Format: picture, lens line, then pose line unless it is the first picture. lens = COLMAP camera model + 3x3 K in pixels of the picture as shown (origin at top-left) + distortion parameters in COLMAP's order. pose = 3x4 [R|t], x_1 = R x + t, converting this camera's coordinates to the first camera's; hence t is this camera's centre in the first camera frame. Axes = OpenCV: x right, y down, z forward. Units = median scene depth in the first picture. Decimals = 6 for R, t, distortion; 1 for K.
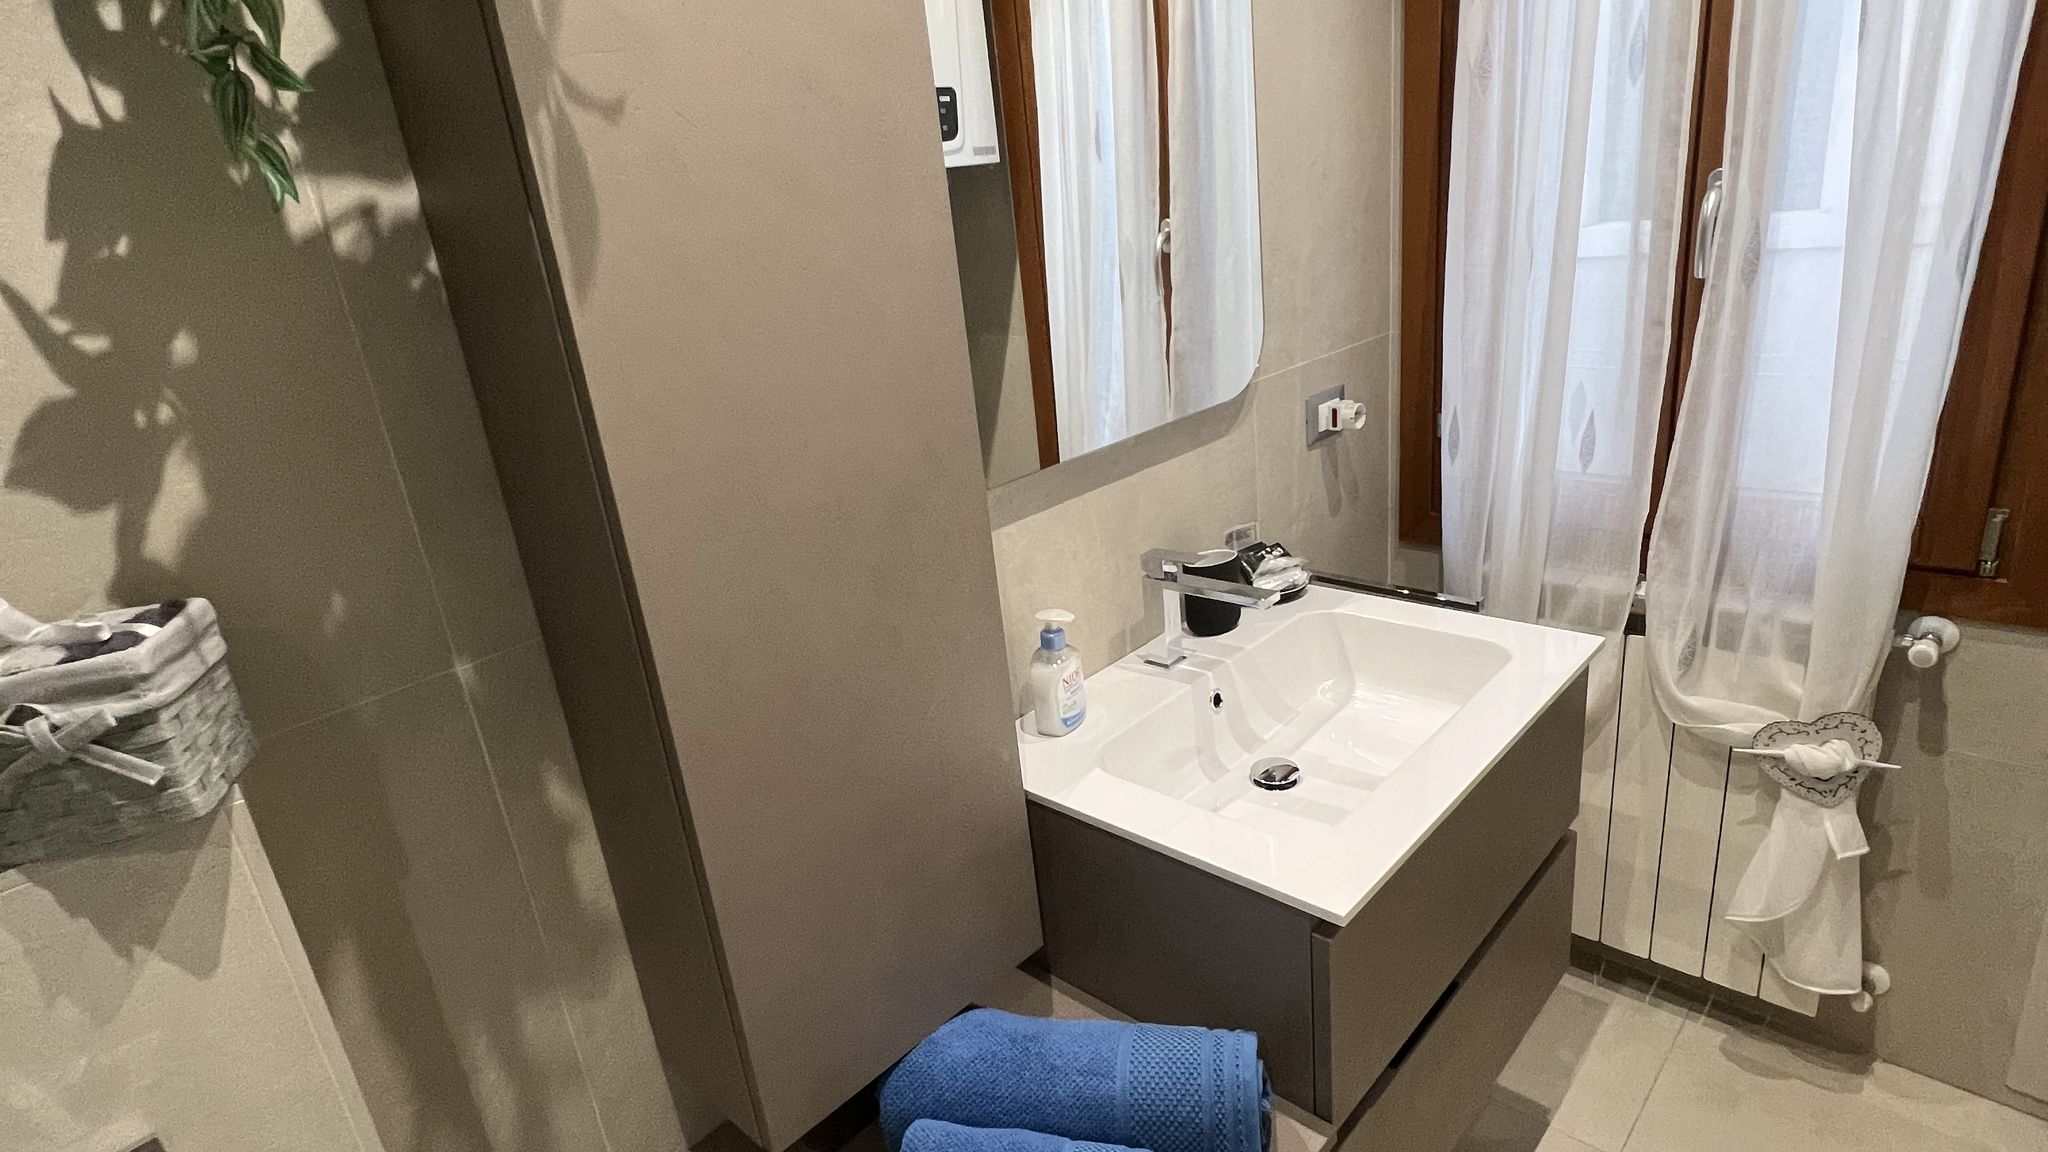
lens RADIAL K [[1093.5, 0, 1016.0], [0, 1093.5, 590.2], [0, 0, 1]] dist [0.000916, 0.001094]
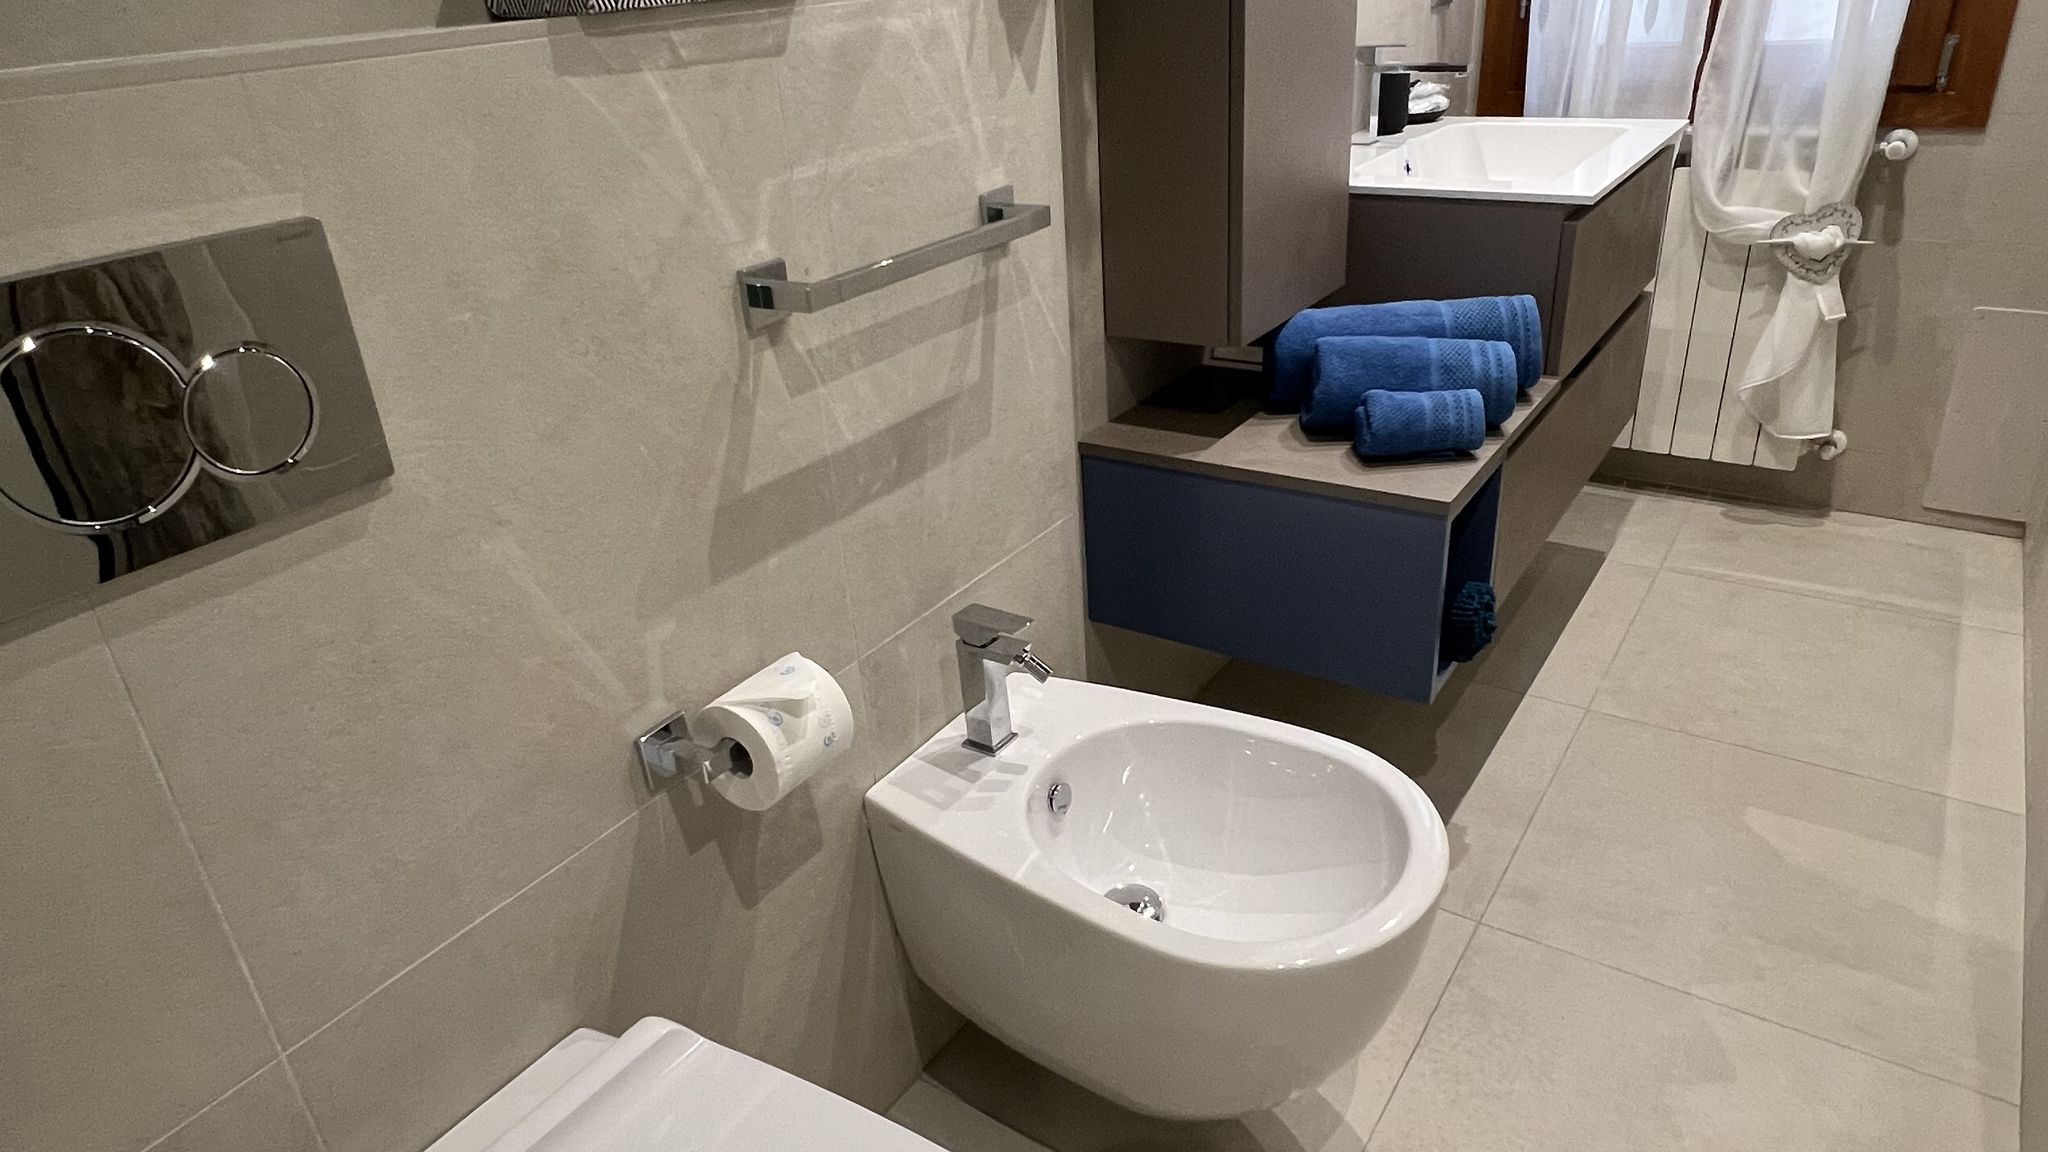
lens RADIAL K [[1298.1, 0, 1015.2], [0, 1298.1, 586.0], [0, 0, 1]] dist [0.002897, 0.002195]
pose [[0.985823, -0.029121, 0.165243, -0.486213], [0.012763, 0.994985, 0.099205, 0.392084], [-0.167303, -0.095690, 0.981251, -0.413473]]
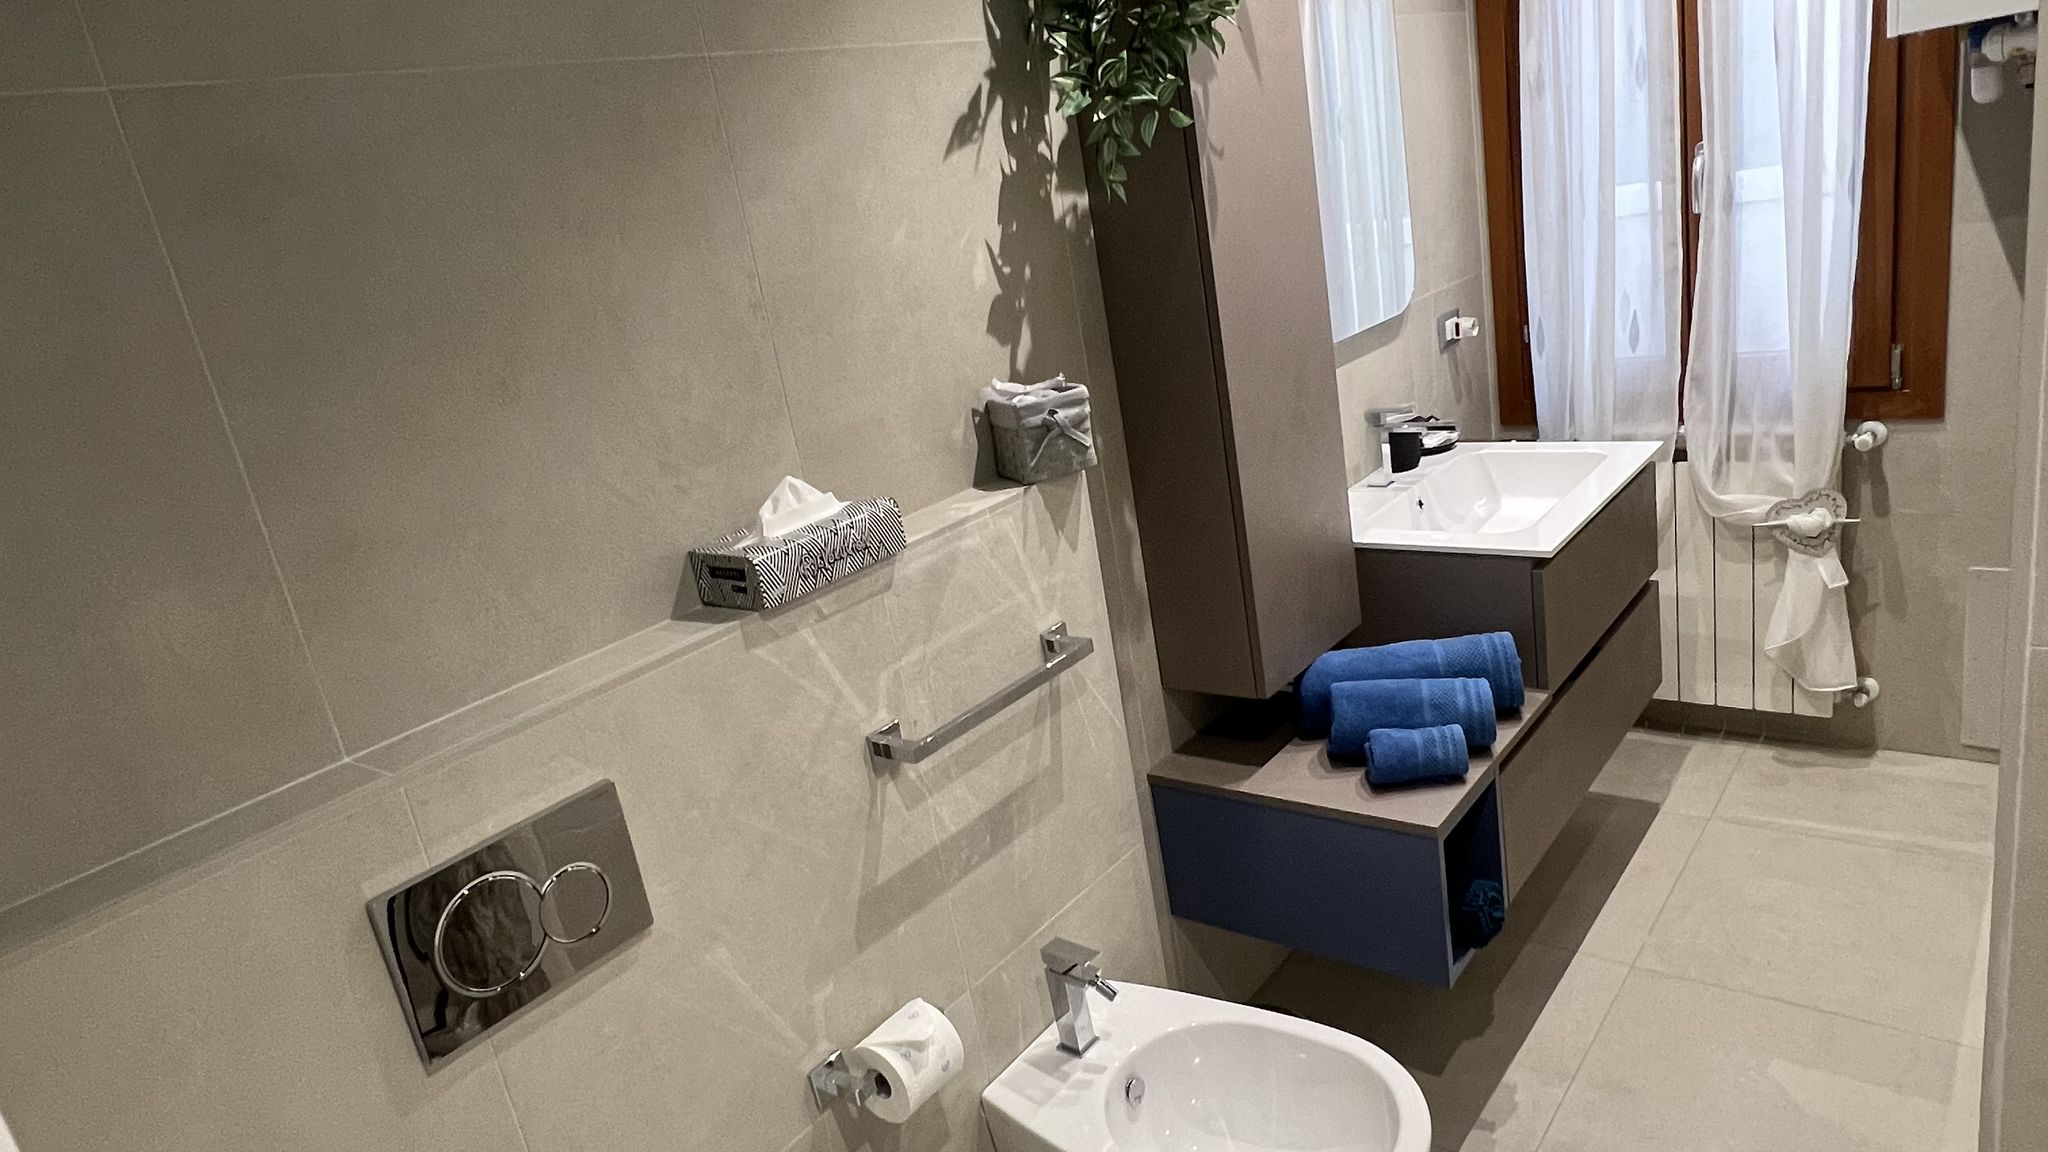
lens RADIAL K [[1298.1, 0, 1015.2], [0, 1298.1, 586.0], [0, 0, 1]] dist [0.002897, 0.002195]
pose [[0.995341, -0.078183, 0.056419, -0.447022], [0.081331, 0.995122, -0.055841, 0.246786], [-0.051778, 0.060170, 0.996844, -0.699381]]
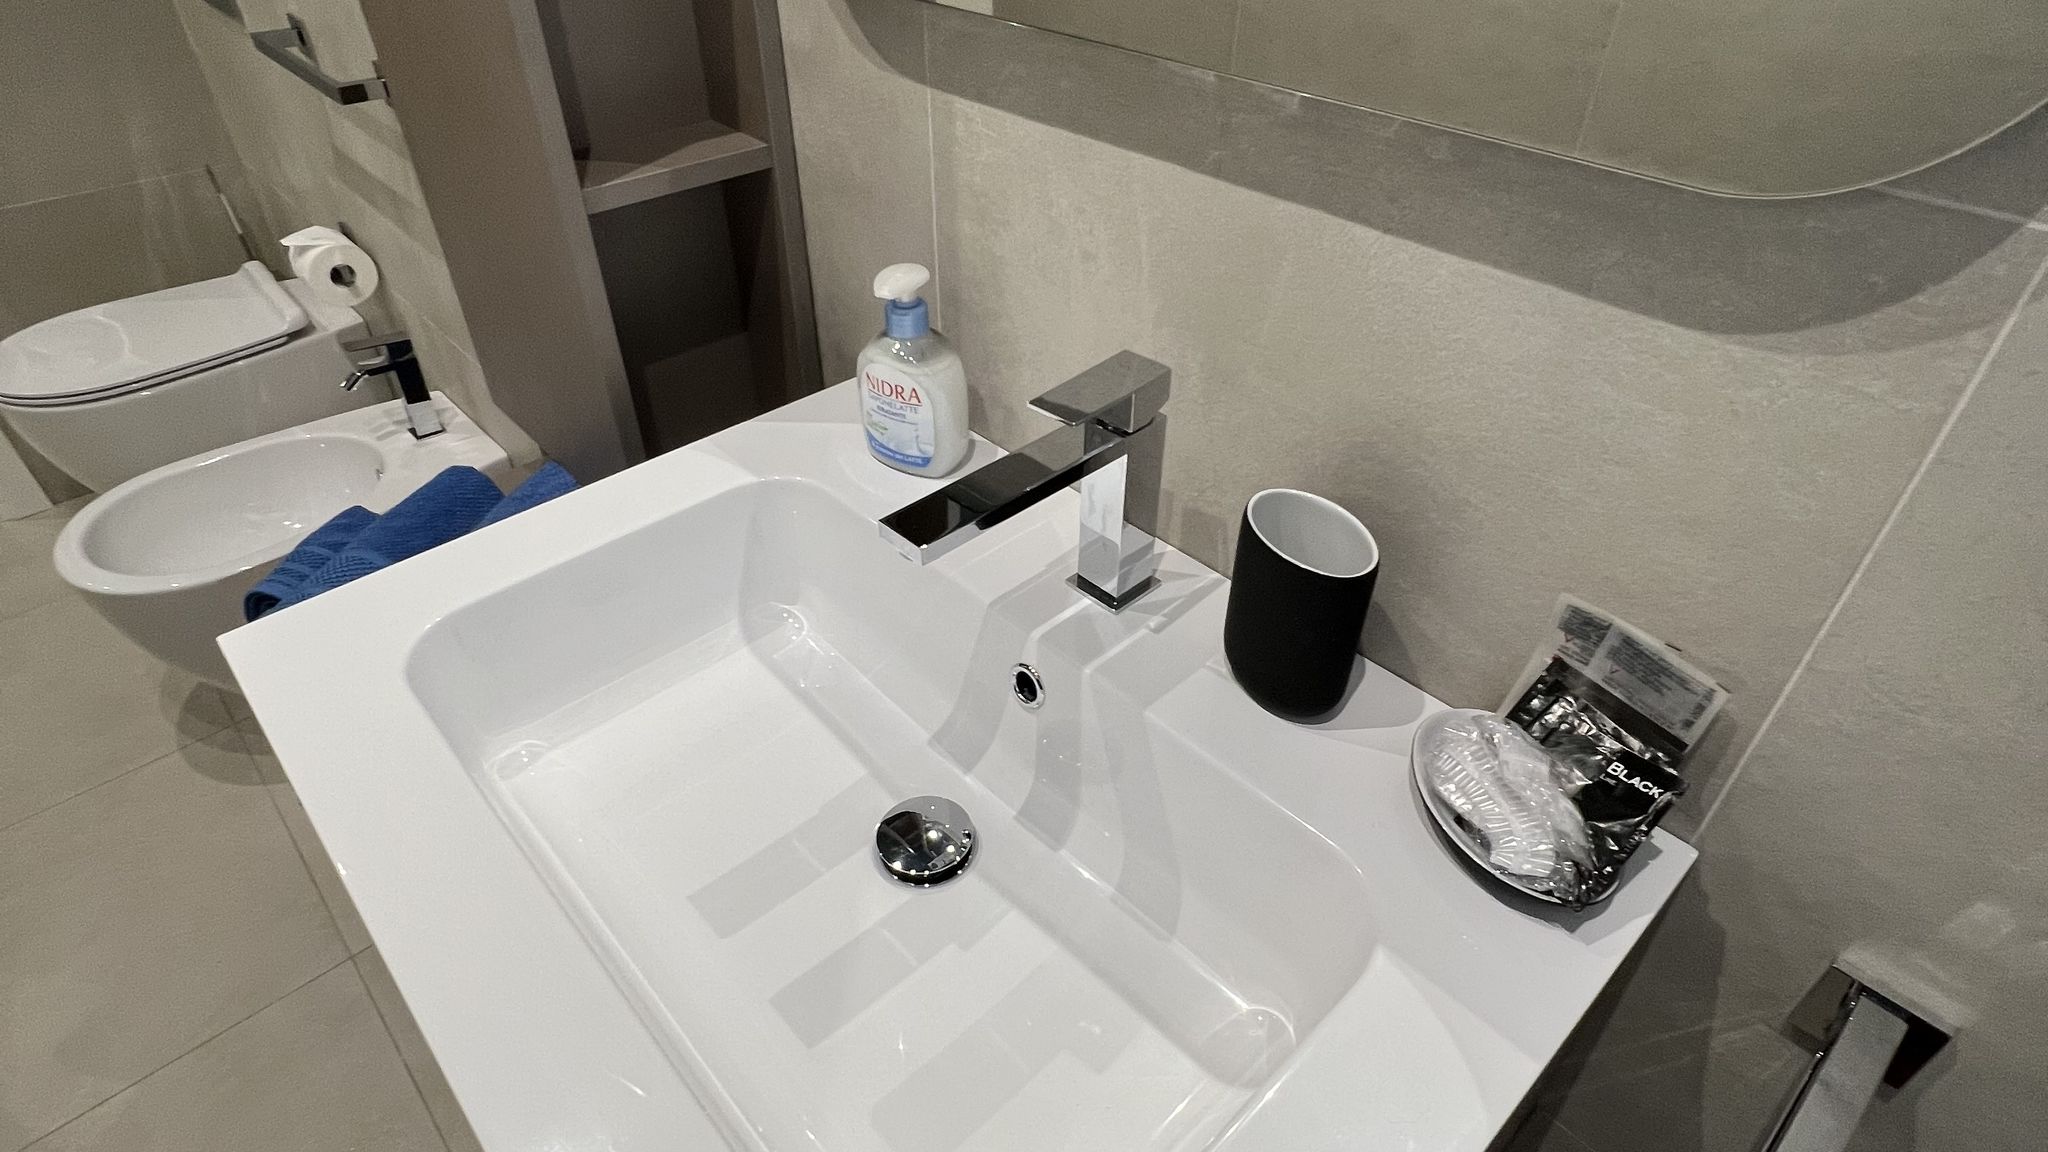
lens RADIAL K [[1093.5, 0, 1016.0], [0, 1093.5, 590.2], [0, 0, 1]] dist [0.000916, 0.001094]
pose [[-0.068761, 0.709639, -0.701202, 0.429048], [-0.332036, 0.646516, 0.686855, -0.222981], [0.940757, 0.280053, 0.191170, 0.780135]]
